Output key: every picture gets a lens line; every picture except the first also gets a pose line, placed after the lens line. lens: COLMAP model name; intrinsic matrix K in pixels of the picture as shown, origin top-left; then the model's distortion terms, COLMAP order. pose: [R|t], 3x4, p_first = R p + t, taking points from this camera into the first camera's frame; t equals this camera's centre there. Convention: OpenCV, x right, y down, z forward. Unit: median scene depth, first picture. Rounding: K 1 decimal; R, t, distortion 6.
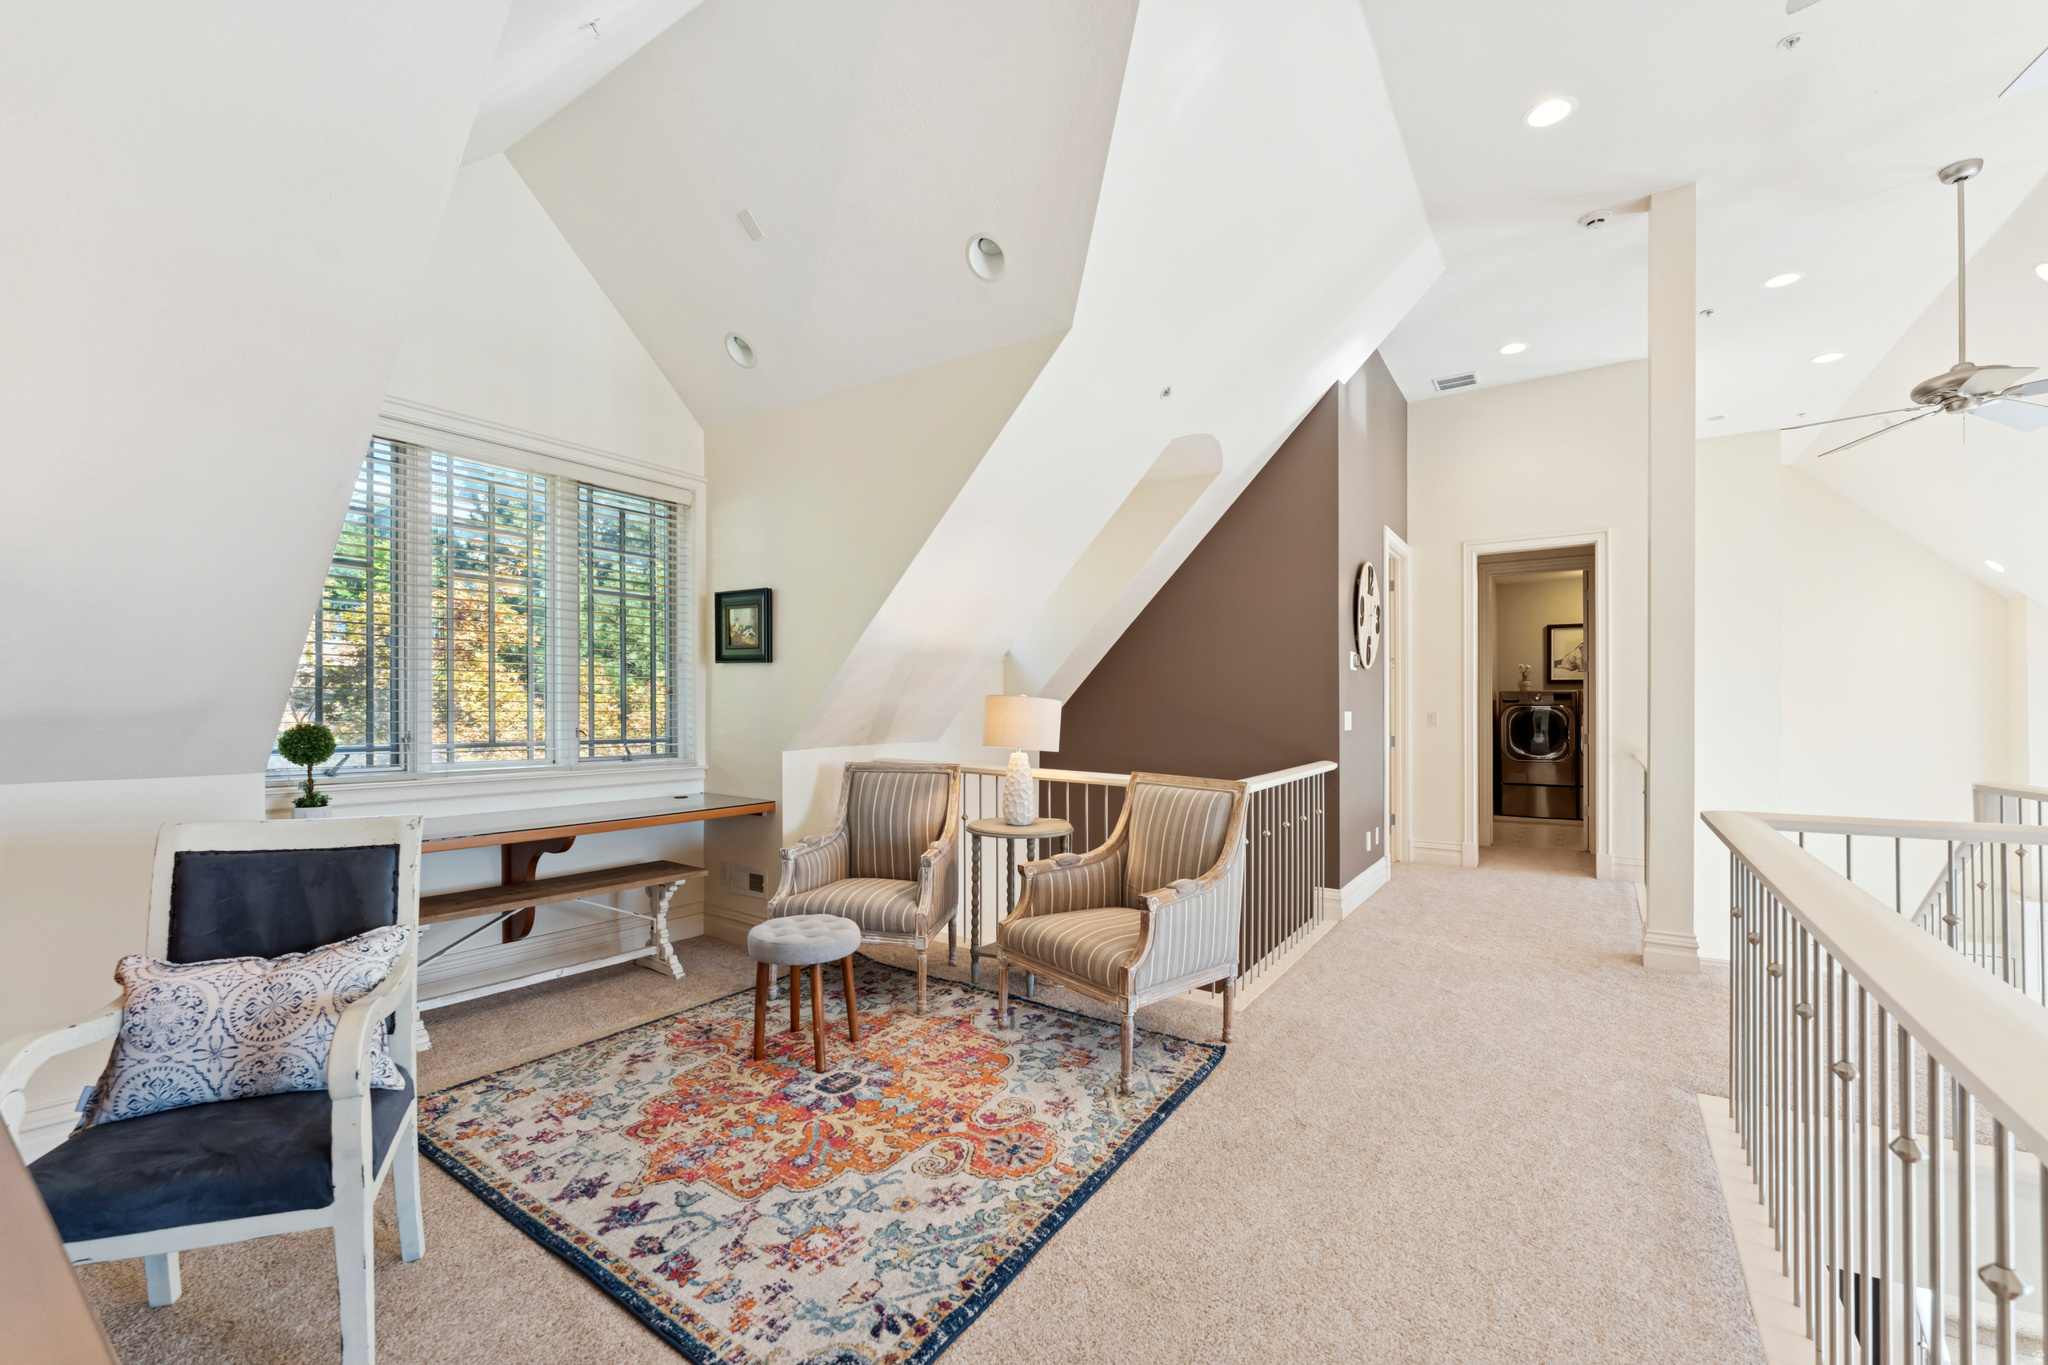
lens RADIAL K [[827.6, 0, 1025.4], [0, 827.6, 701.9], [0, 0, 1]] dist [0.004265, -0.001595]
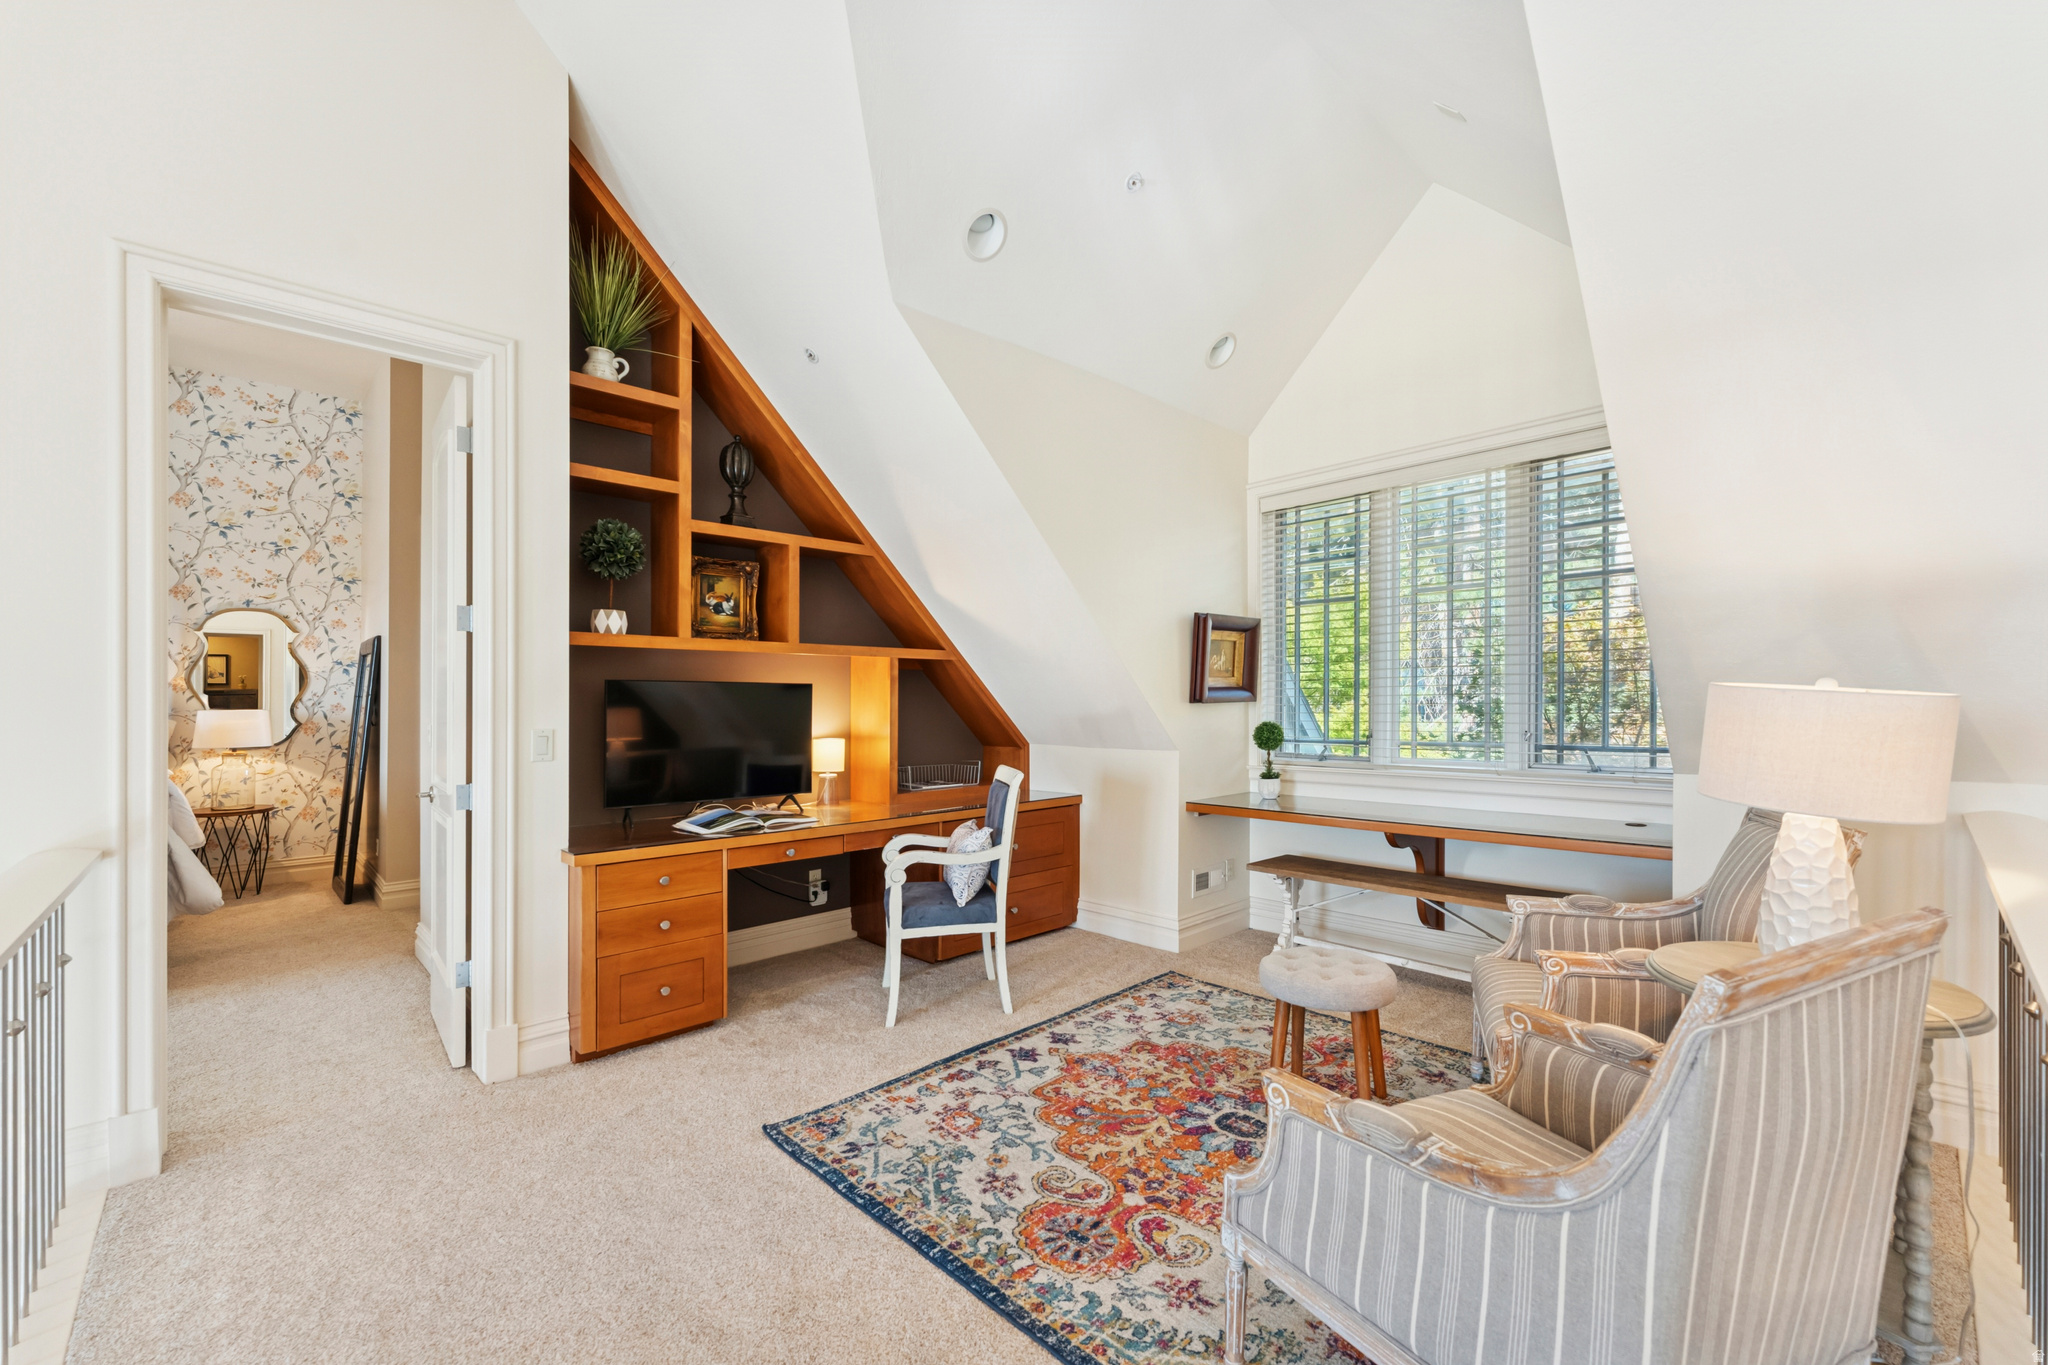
lens RADIAL K [[827.6, 0, 1048.9], [0, 827.6, 738.6], [0, 0, 1]] dist [0.004265, -0.001595]
pose [[-0.222941, 0.011379, -0.974766, 0.810288], [0.016111, 0.999838, 0.007987, 0.048909], [0.974699, -0.013924, -0.223088, 1.211380]]
